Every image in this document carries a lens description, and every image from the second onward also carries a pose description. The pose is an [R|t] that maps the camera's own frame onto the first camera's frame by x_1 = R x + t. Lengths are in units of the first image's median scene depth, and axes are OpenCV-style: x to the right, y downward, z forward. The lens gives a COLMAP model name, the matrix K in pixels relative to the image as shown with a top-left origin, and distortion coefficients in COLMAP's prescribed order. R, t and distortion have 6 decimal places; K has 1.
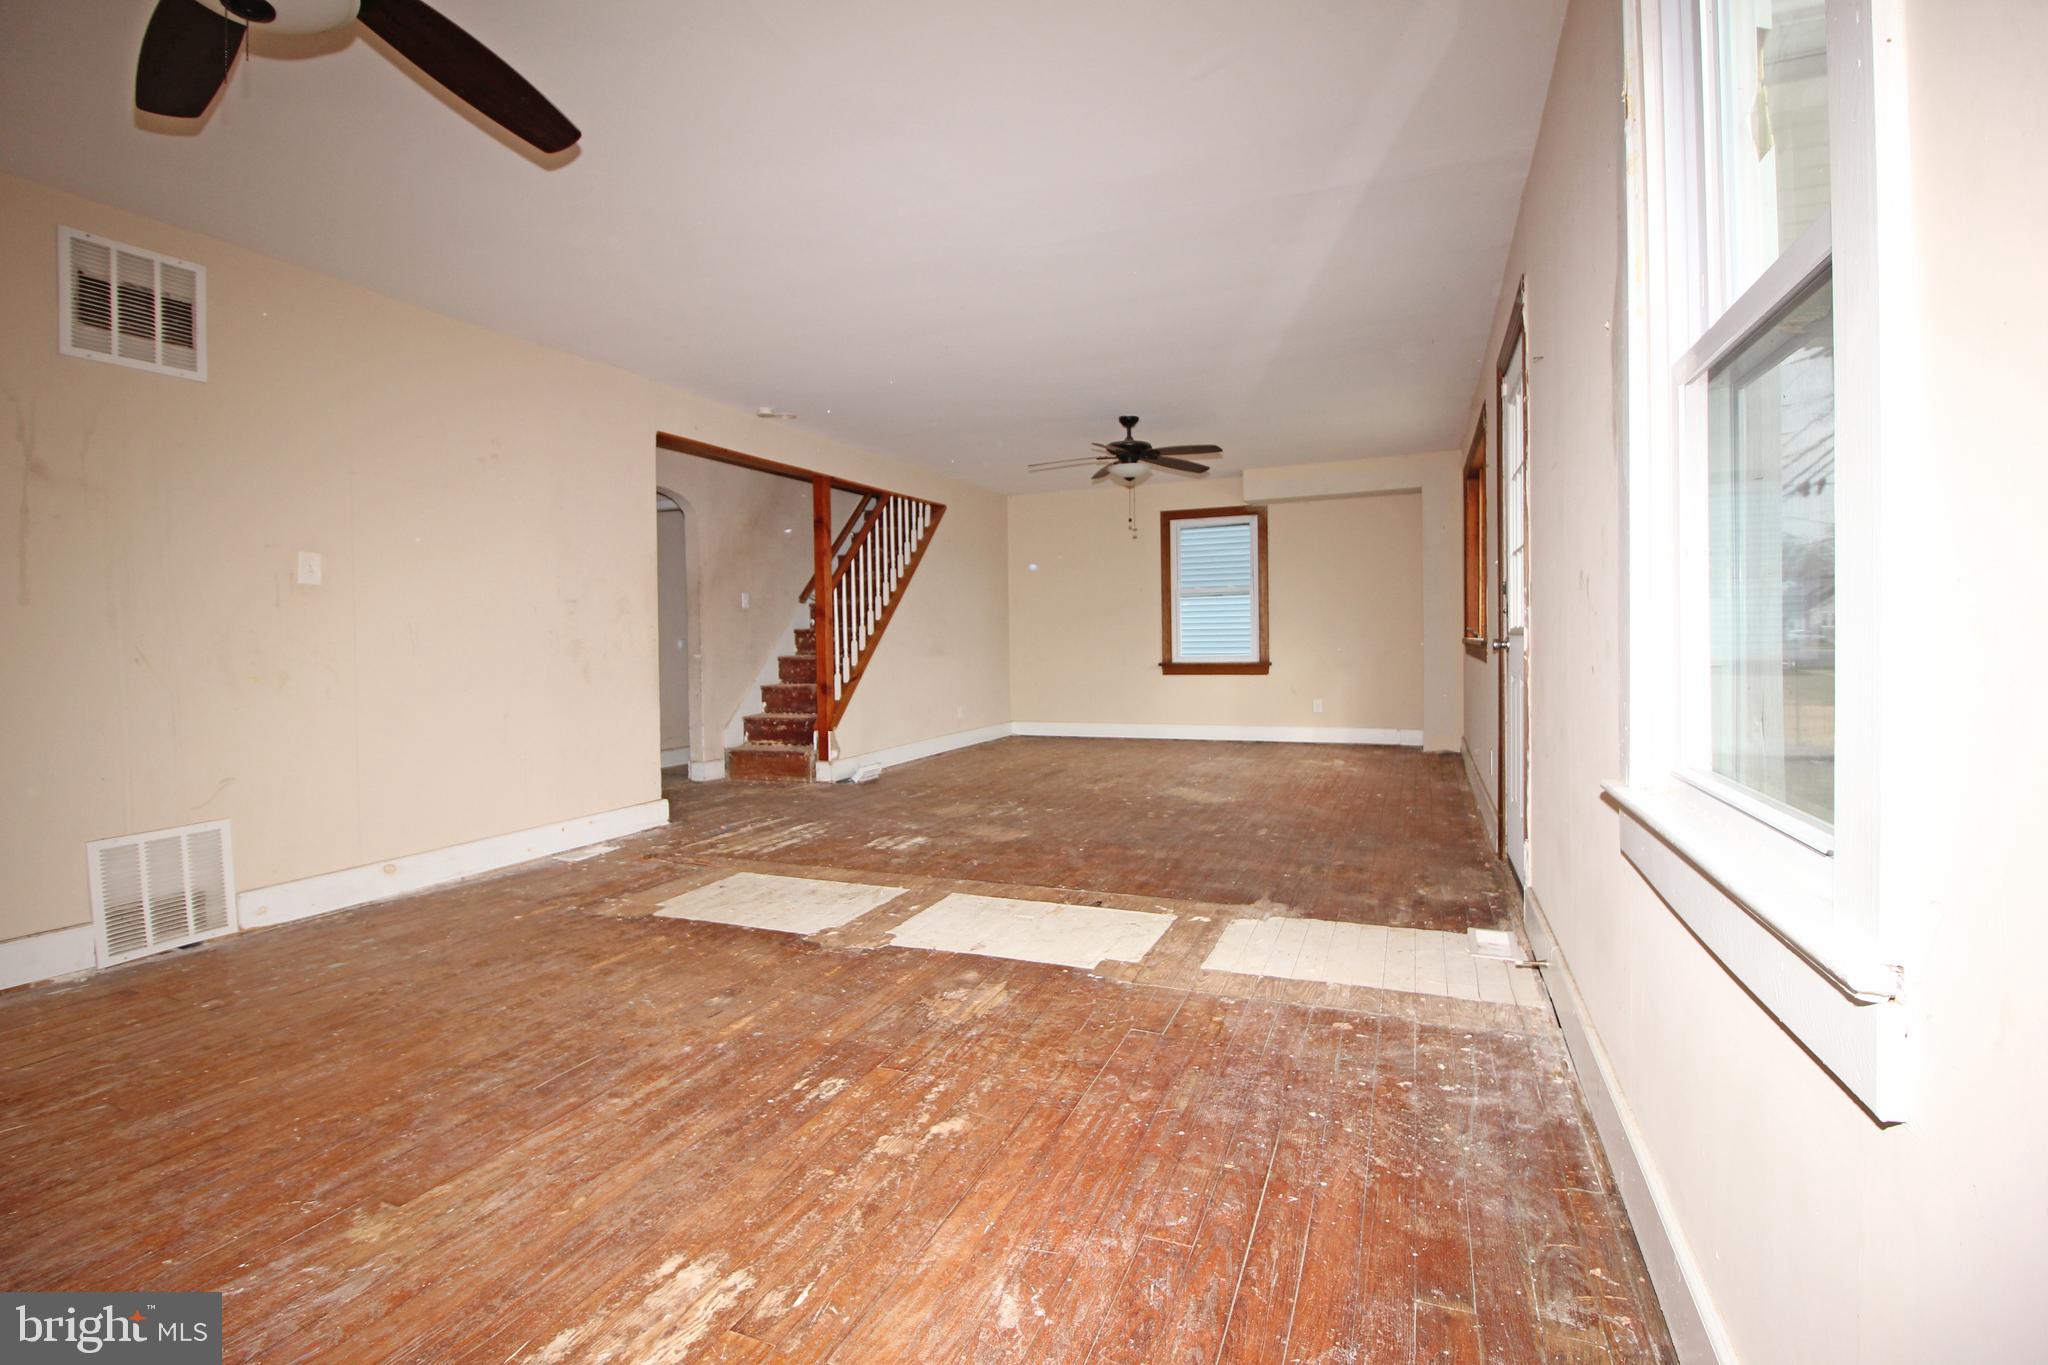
lens RADIAL K [[944.8, 0, 1012.7], [0, 944.8, 659.1], [0, 0, 1]] dist [0.003027, -0.014762]
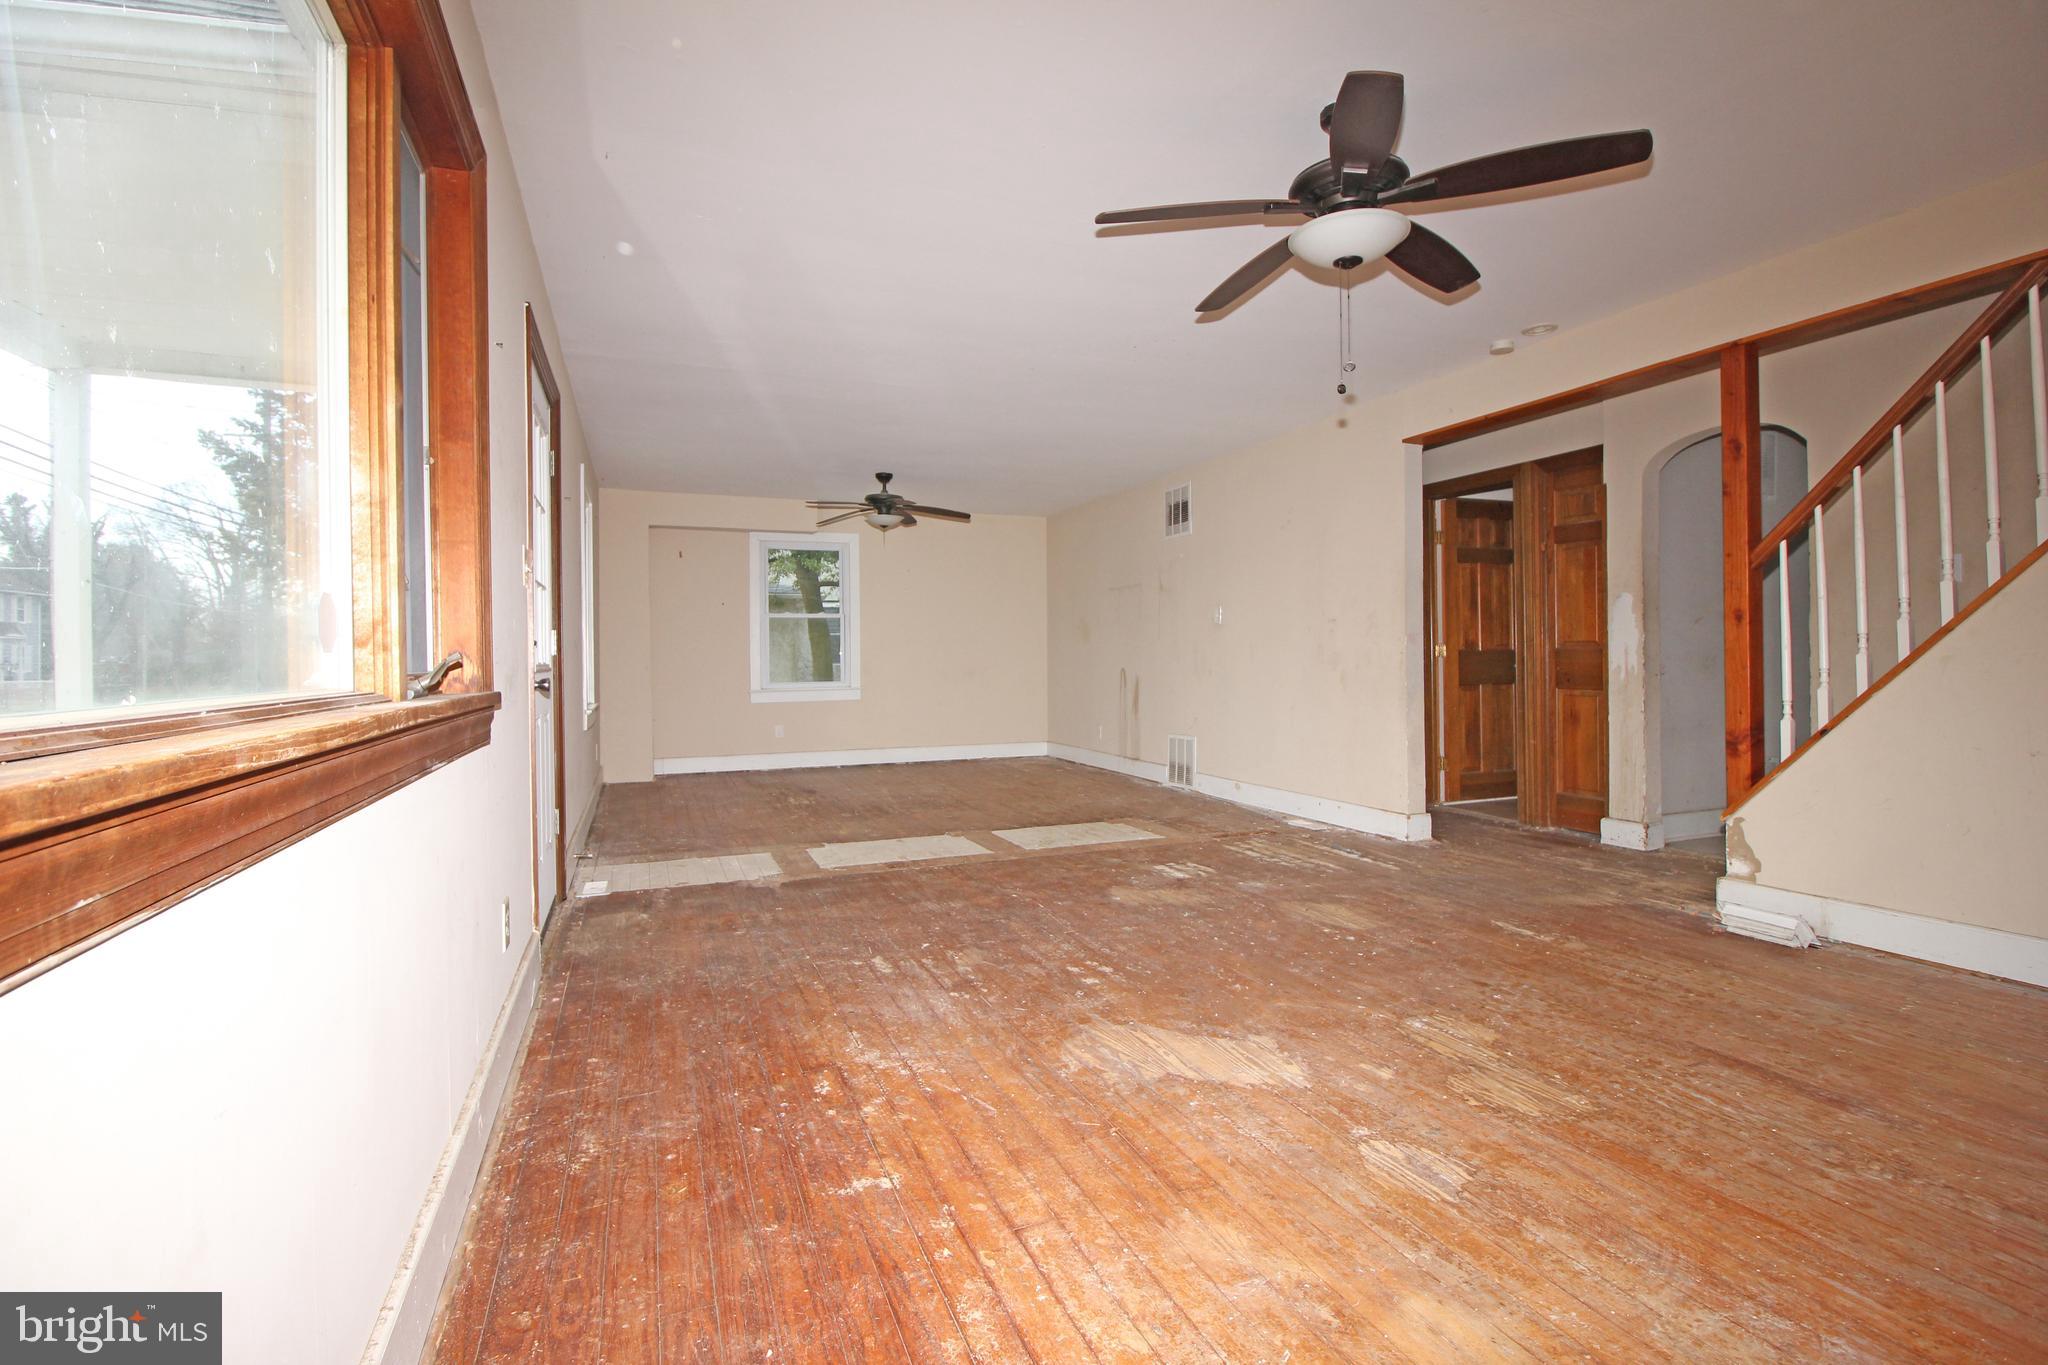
lens RADIAL K [[944.8, 0, 1012.7], [0, 944.8, 659.1], [0, 0, 1]] dist [0.003027, -0.014762]
pose [[-0.716496, 0.026394, -0.697092, 1.008892], [0.008977, 0.999550, 0.028620, -0.075217], [0.697534, 0.014248, -0.716410, 2.373896]]
